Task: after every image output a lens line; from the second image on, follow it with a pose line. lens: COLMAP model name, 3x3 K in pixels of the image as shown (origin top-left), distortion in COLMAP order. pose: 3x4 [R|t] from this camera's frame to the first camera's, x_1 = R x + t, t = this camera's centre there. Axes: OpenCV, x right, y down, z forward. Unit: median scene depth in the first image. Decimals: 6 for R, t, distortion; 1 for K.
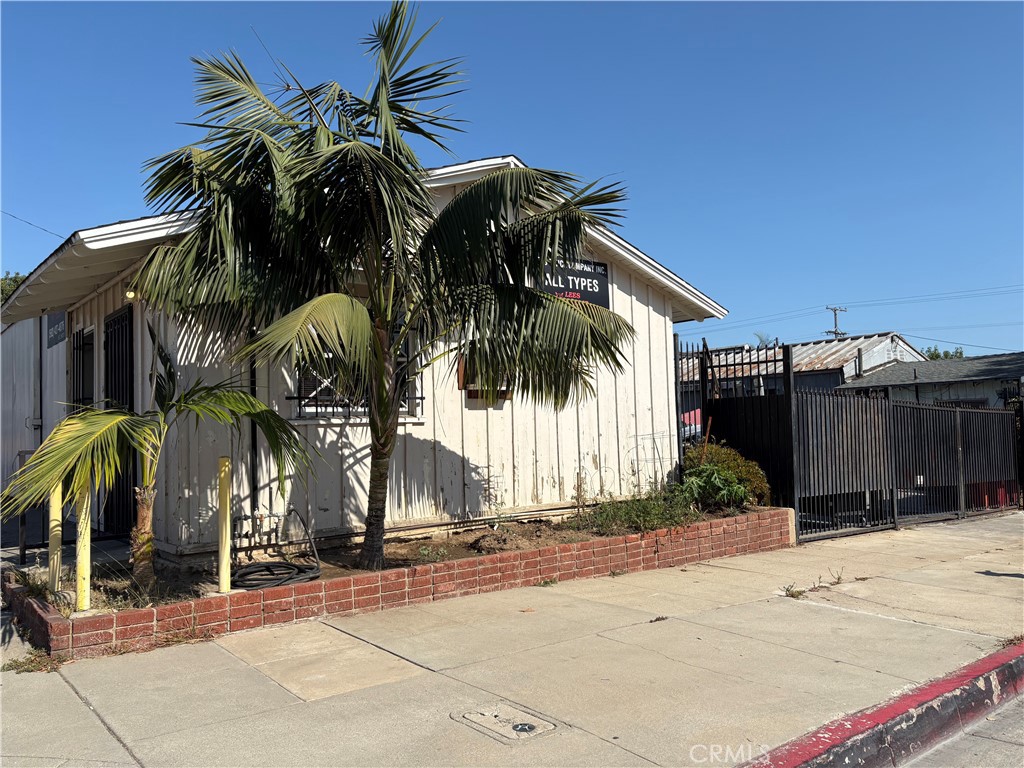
lens RADIAL K [[777.7, 0, 512.0], [0, 777.7, 384.0], [0, 0, 1]] dist [0.039962, -0.034443]
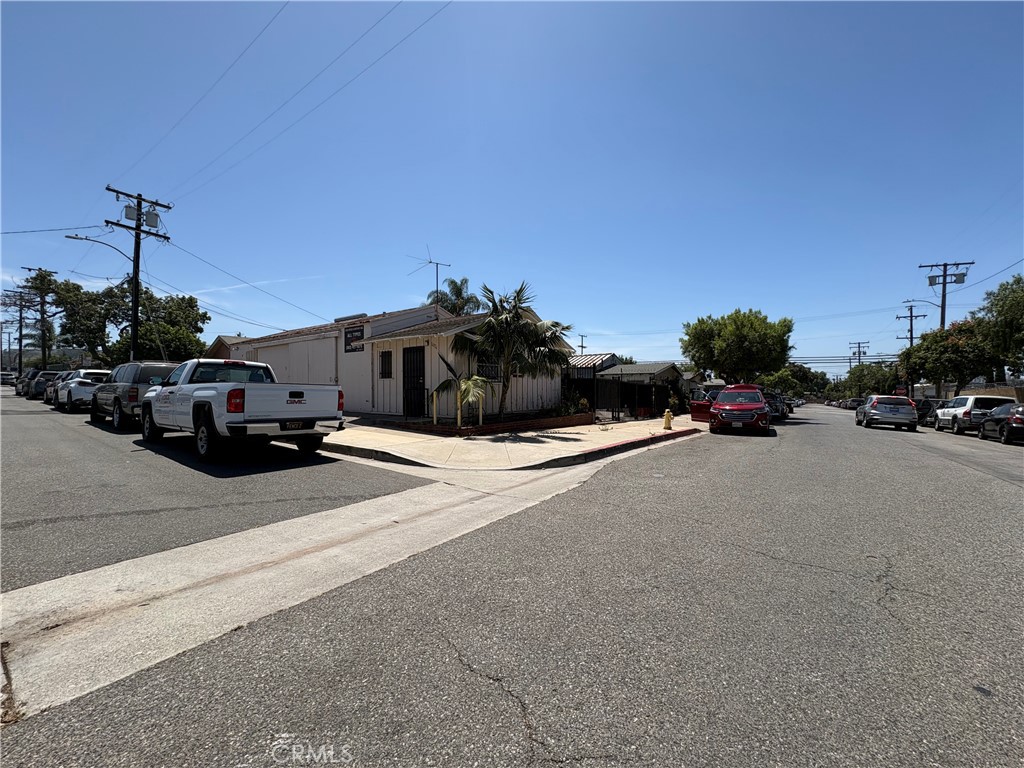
lens RADIAL K [[410.9, 0, 512.0], [0, 410.9, 384.0], [0, 0, 1]] dist [-0.000127, 0.000042]
pose [[0.969618, 0.027566, 0.243067, -0.515291], [-0.039725, 0.998185, 0.045263, -0.034149], [-0.241378, -0.053544, 0.968953, -0.763091]]
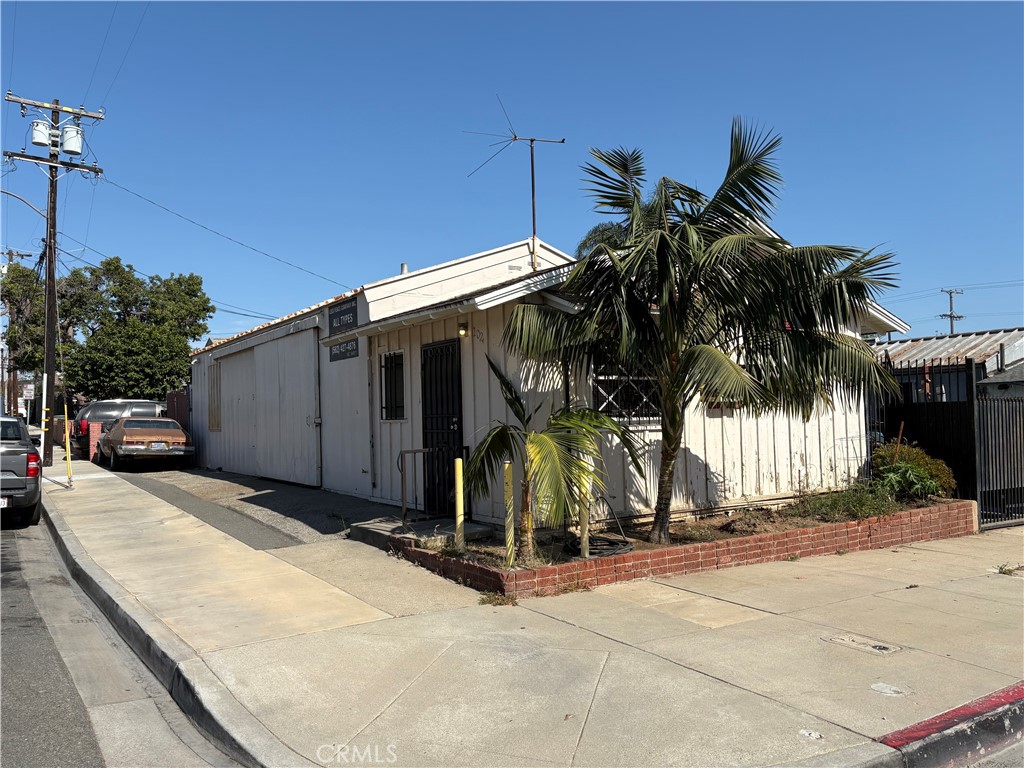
lens RADIAL K [[777.7, 0, 512.0], [0, 777.7, 384.0], [0, 0, 1]] dist [0.039962, -0.034443]
pose [[0.994472, -0.001571, -0.104991, -0.247242], [0.004017, 0.999725, 0.023090, -0.052611], [0.104926, -0.023384, 0.994205, -0.270472]]
